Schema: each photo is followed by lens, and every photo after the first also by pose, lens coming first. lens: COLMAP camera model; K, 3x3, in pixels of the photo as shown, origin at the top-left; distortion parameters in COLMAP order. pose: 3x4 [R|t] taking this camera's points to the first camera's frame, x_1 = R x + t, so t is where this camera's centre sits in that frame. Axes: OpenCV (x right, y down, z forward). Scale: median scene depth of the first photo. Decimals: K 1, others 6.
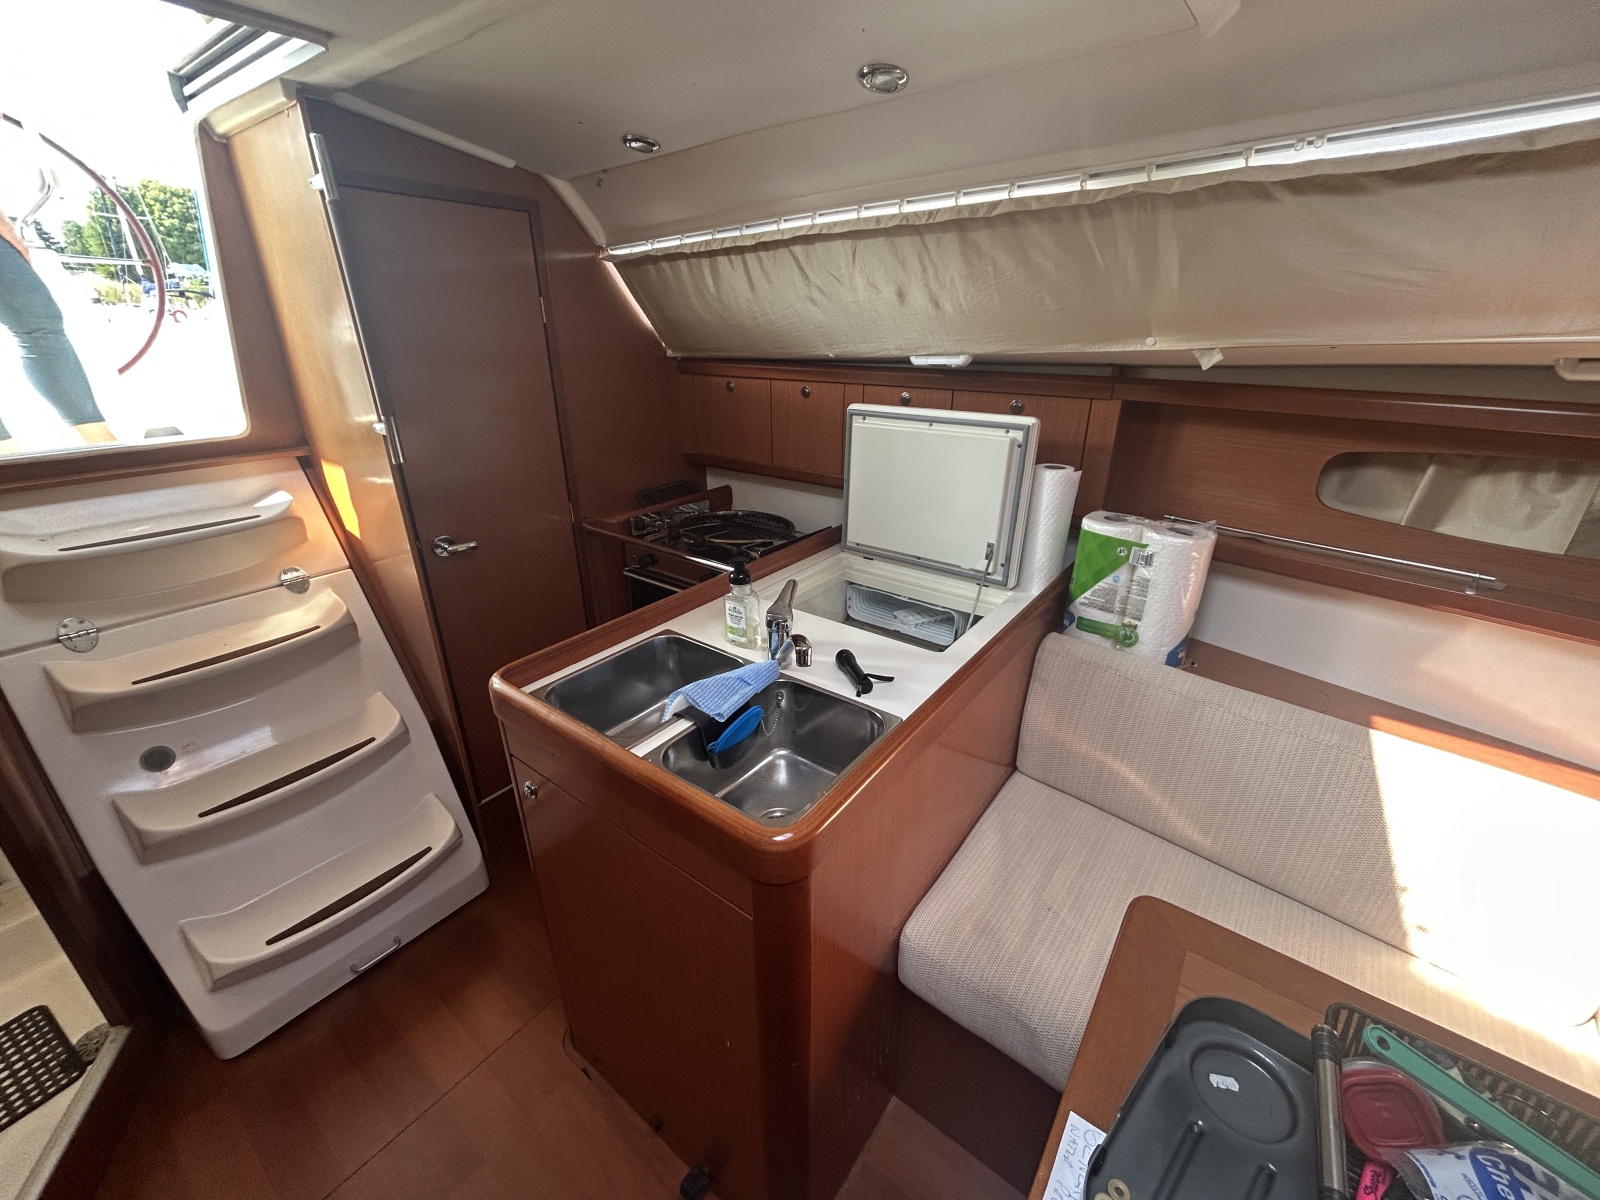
lens RADIAL K [[646.3, 0, 805.0], [0, 646.3, 607.2], [0, 0, 1]] dist [0.004140, -0.000625]
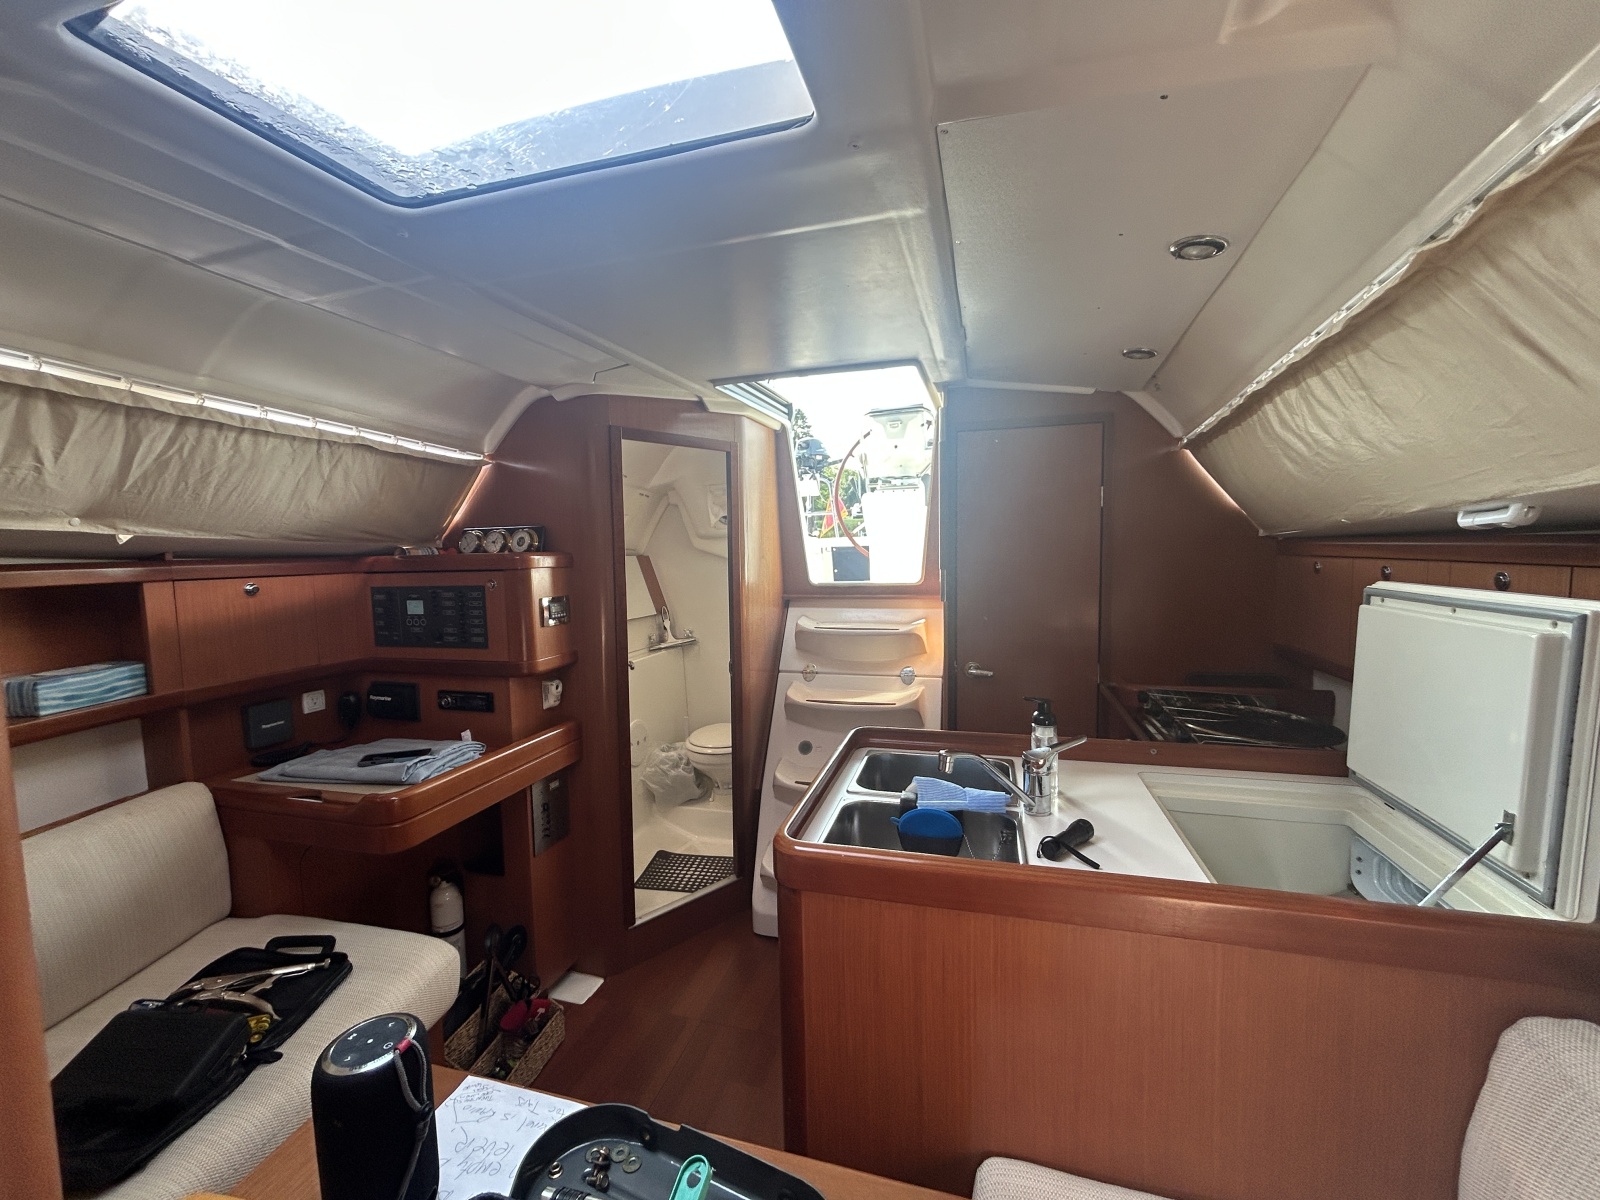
lens RADIAL K [[646.3, 0, 797.5], [0, 646.3, 608.4], [0, 0, 1]] dist [0.004140, -0.000625]
pose [[0.366689, 0.084986, -0.926454, 0.526457], [-0.357917, 0.932063, -0.056163, -0.010434], [0.858740, 0.352188, 0.372195, 0.179346]]
